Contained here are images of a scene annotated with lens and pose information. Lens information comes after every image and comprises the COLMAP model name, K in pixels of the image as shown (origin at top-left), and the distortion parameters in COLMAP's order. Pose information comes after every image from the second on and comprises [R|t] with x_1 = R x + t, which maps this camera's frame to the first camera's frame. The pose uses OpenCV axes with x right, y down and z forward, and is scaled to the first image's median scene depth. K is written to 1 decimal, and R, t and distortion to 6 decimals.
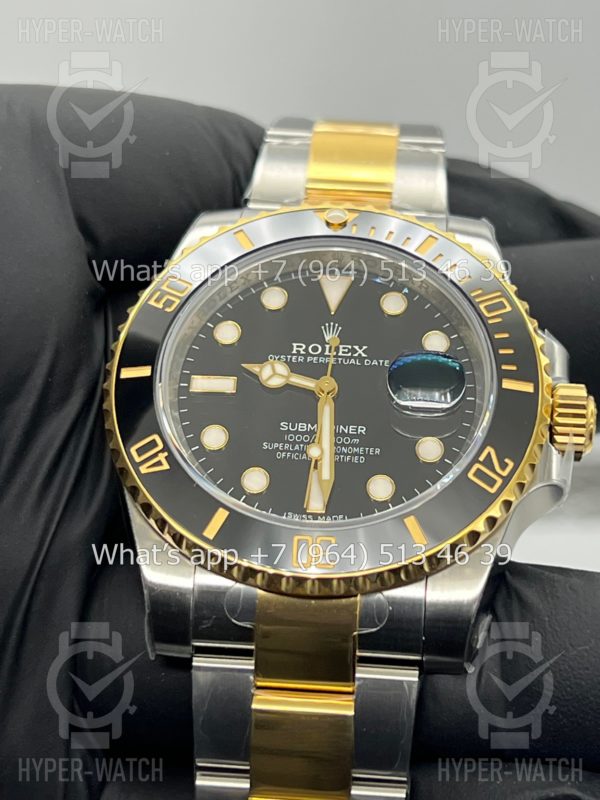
lens RADIAL K [[1809.2, 0, 274.0], [0, 1809.2, 432.2], [0, 0, 1]] dist [0.164957, 0.000000]
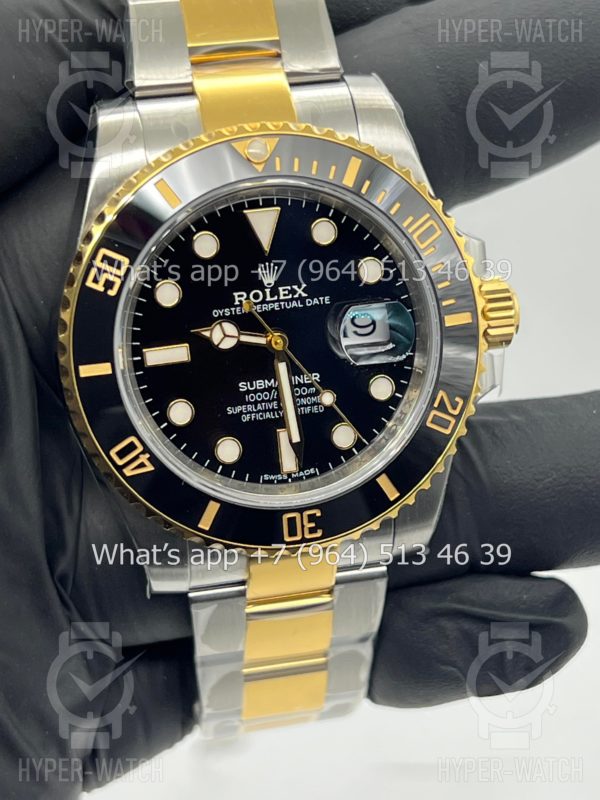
lens RADIAL K [[1809.2, 0, 282.6], [0, 1809.2, 420.7], [0, 0, 1]] dist [0.164957, 0.000000]
pose [[0.951512, -0.218528, 0.216495, -0.202295], [0.047066, 0.798933, 0.599575, -0.610534], [-0.303989, -0.560314, 0.770480, 0.182688]]
